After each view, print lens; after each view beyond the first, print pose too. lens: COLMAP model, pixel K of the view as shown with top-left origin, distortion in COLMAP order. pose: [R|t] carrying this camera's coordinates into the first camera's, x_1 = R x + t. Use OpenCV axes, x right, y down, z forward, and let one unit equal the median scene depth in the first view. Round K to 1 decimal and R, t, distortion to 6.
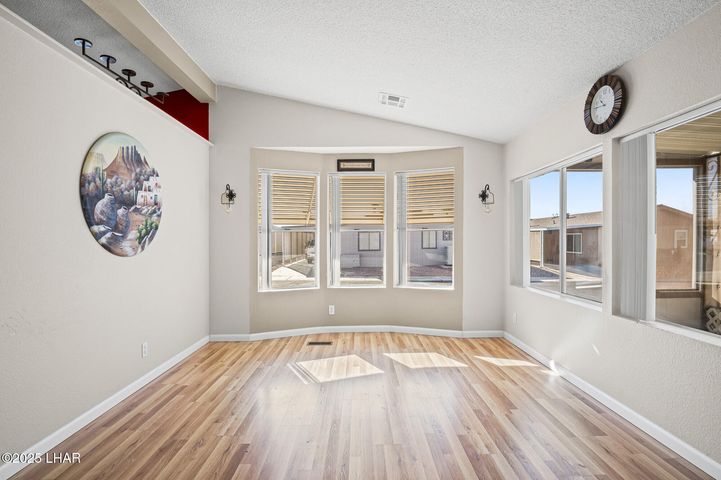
lens RADIAL K [[354.6, 0, 367.1], [0, 354.6, 242.5], [0, 0, 1]] dist [-0.017424, -0.008783]
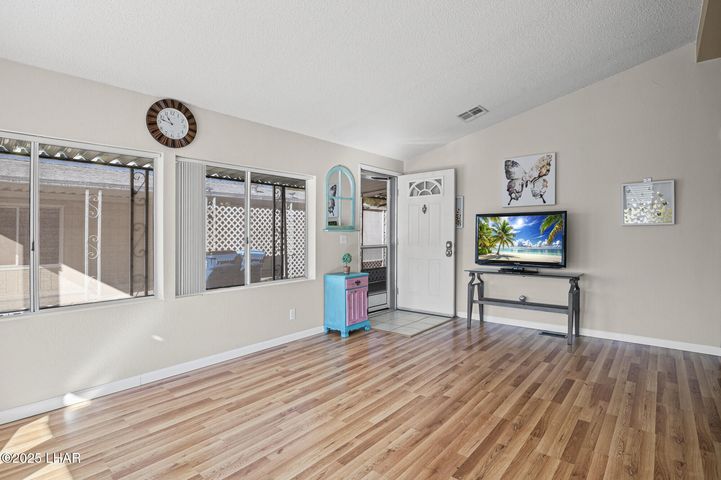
lens RADIAL K [[354.6, 0, 364.3], [0, 354.6, 232.6], [0, 0, 1]] dist [-0.017424, -0.008783]
pose [[-0.748182, 0.018225, 0.663243, -0.511402], [0.020134, 0.999786, -0.004759, -0.002555], [-0.663188, 0.009793, -0.748389, 1.213756]]
